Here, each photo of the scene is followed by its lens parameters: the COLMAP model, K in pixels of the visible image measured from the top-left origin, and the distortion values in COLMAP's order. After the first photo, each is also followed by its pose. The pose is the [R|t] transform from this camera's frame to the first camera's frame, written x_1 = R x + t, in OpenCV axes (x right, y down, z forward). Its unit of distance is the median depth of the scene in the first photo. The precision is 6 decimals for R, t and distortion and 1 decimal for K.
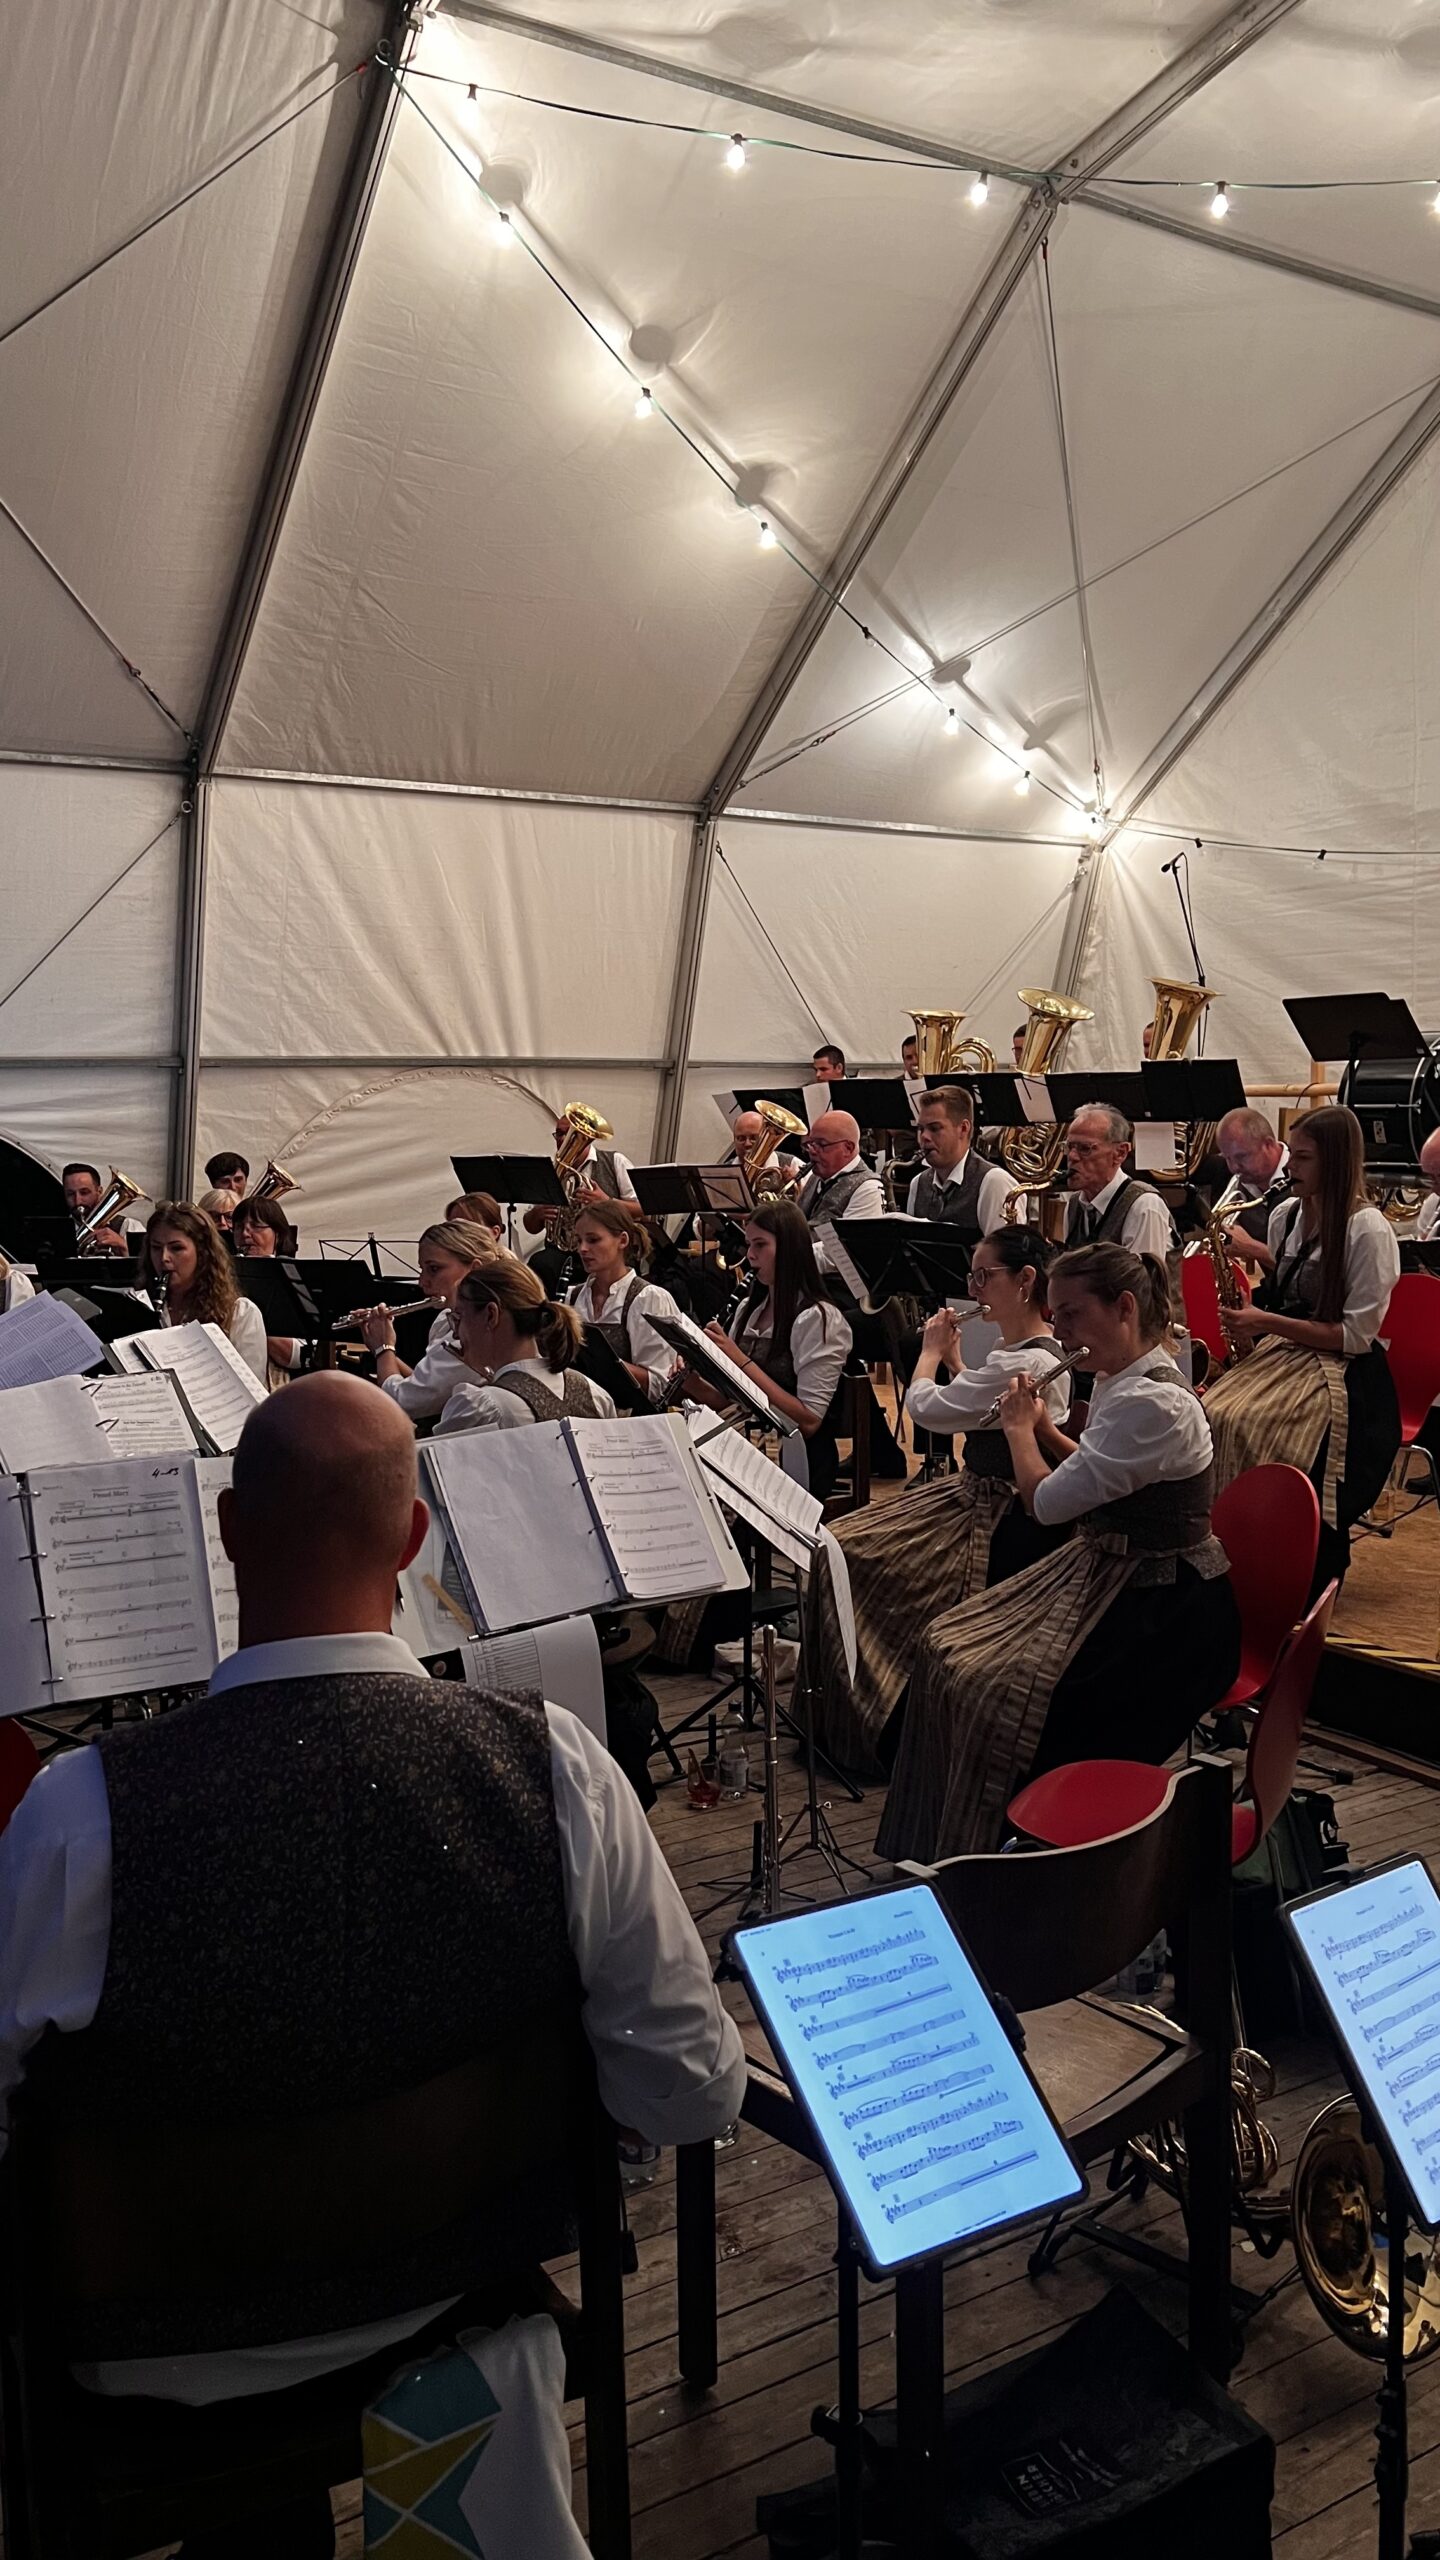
lens RADIAL K [[1900.9, 0, 726.4], [0, 1900.9, 1322.7], [0, 0, 1]] dist [0.017004, -0.039352]
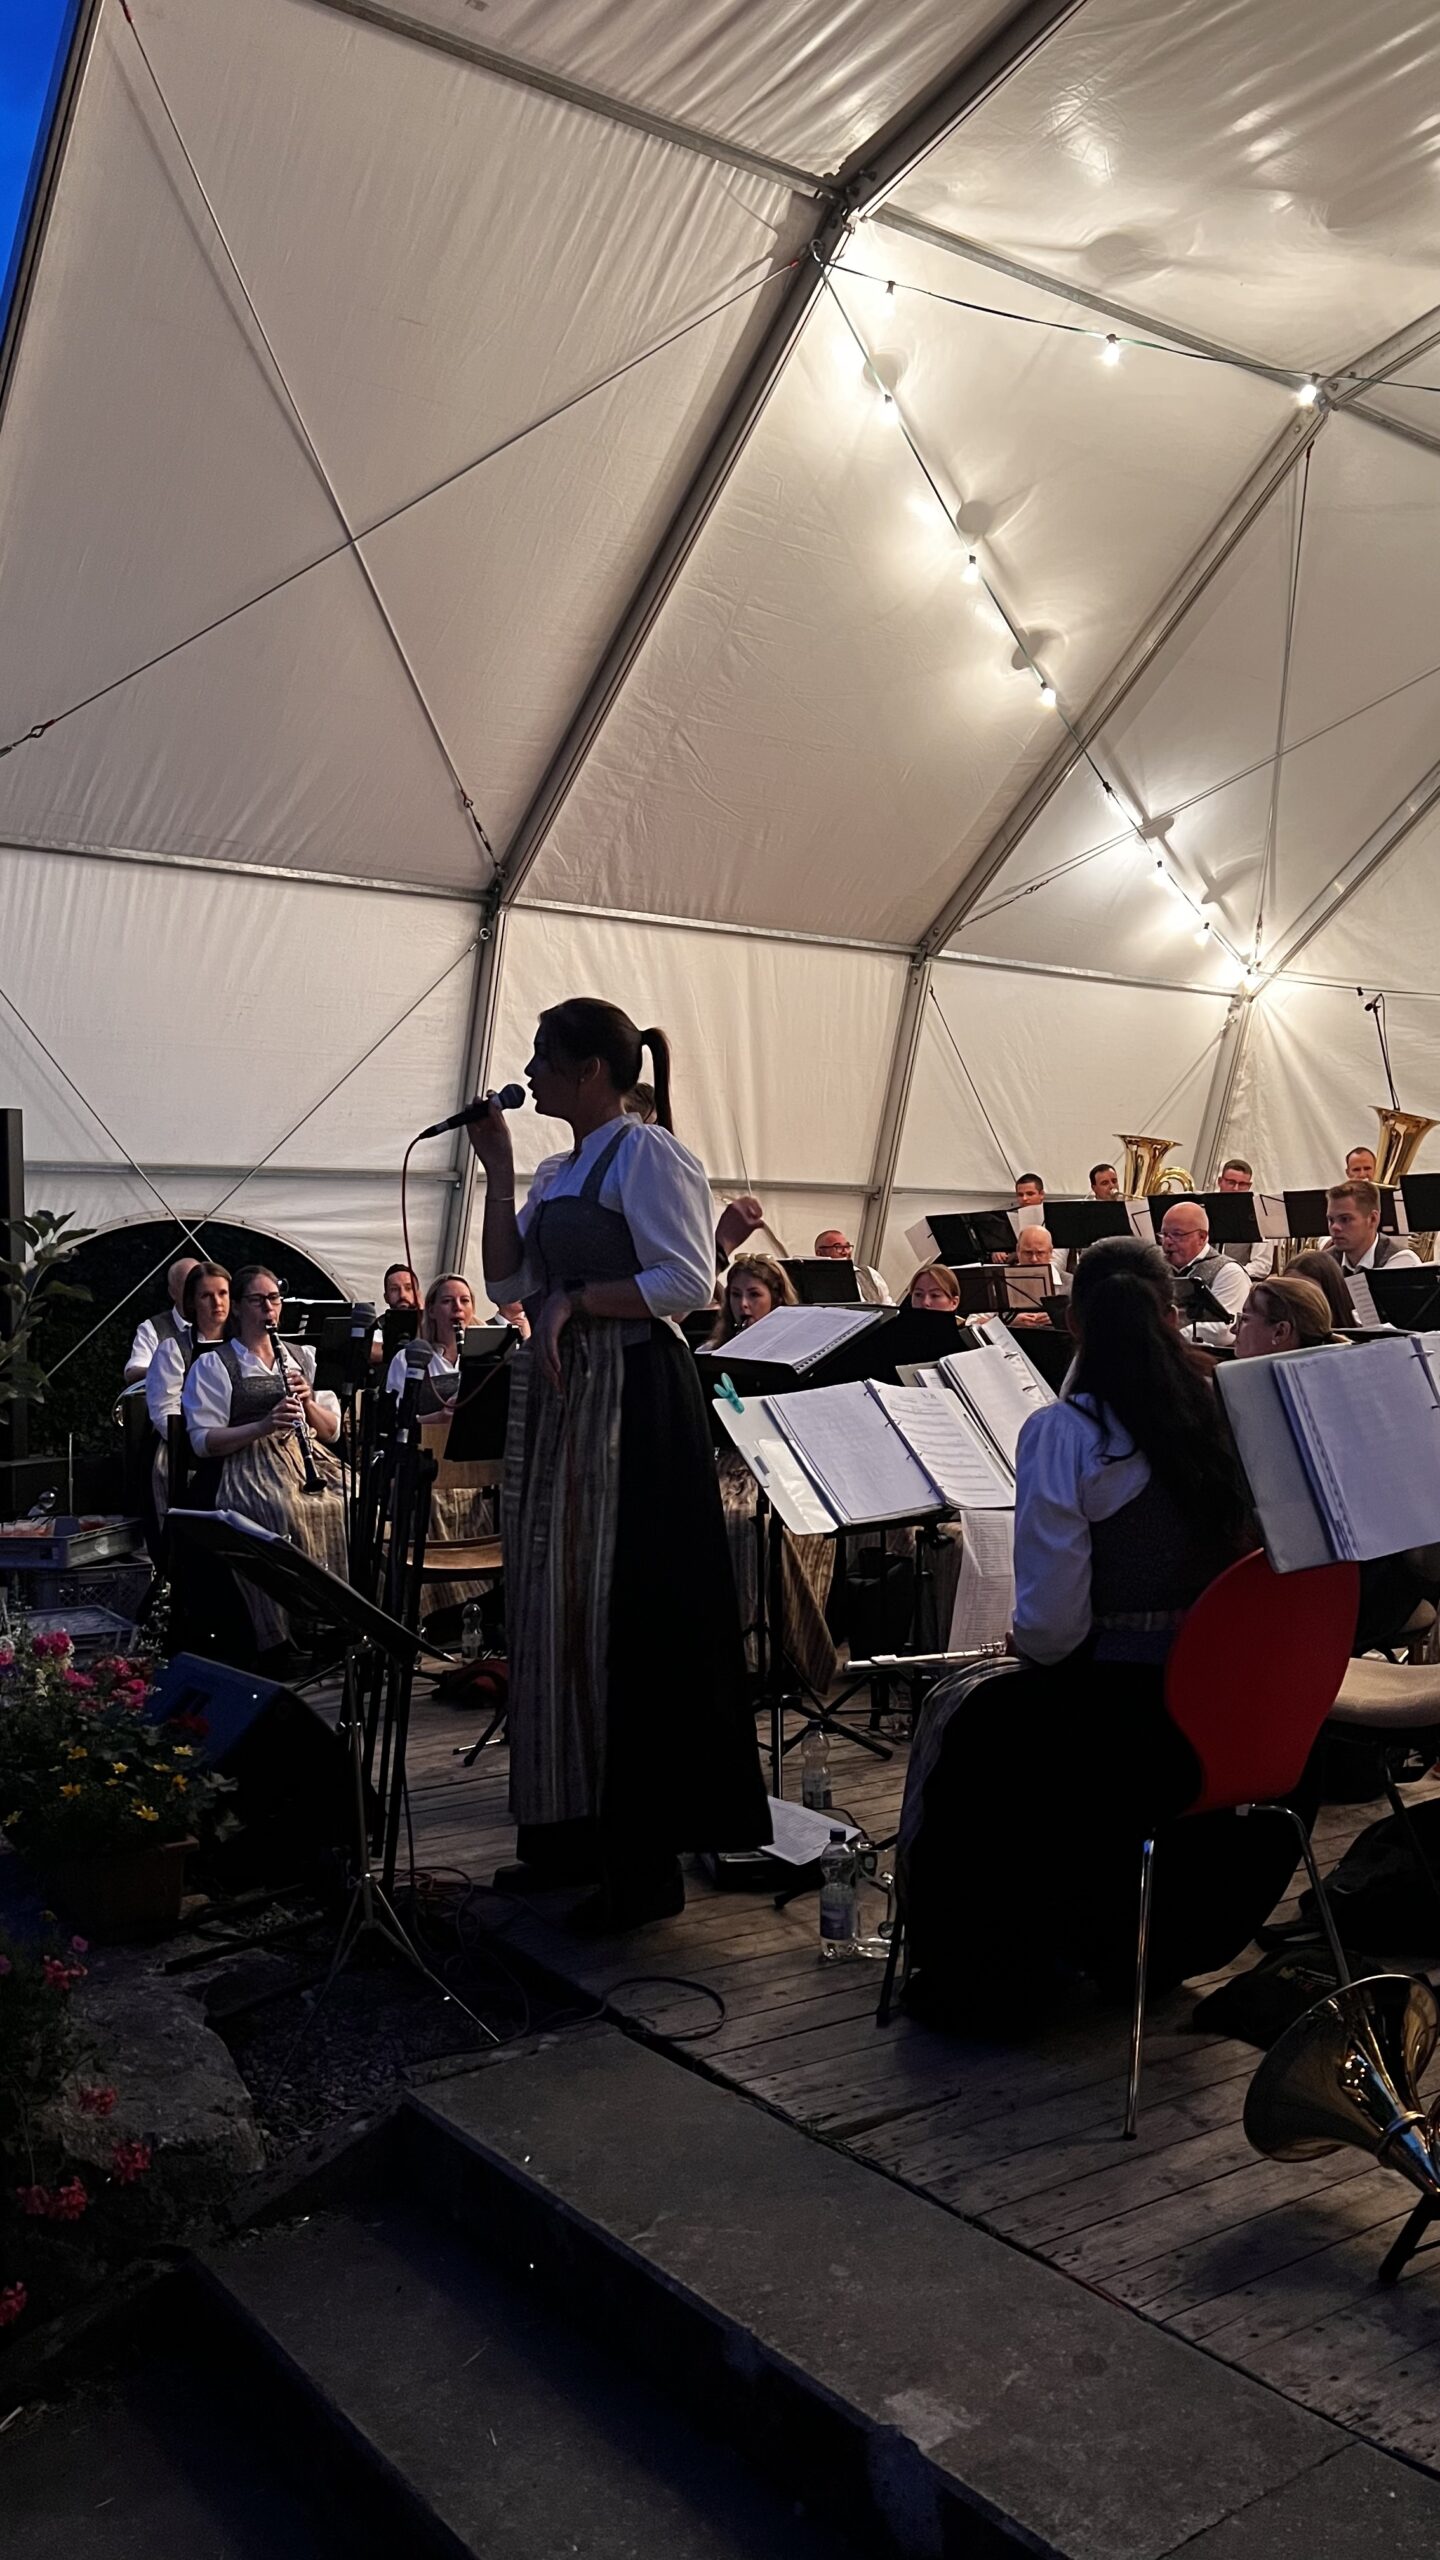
lens RADIAL K [[1892.2, 0, 684.8], [0, 1892.2, 1337.9], [0, 0, 1]] dist [0.007893, -0.036553]
pose [[0.998280, 0.002215, 0.058585, -0.253865], [0.003283, 0.995606, -0.093580, 0.054196], [-0.058534, 0.093611, 0.993887, -0.027934]]
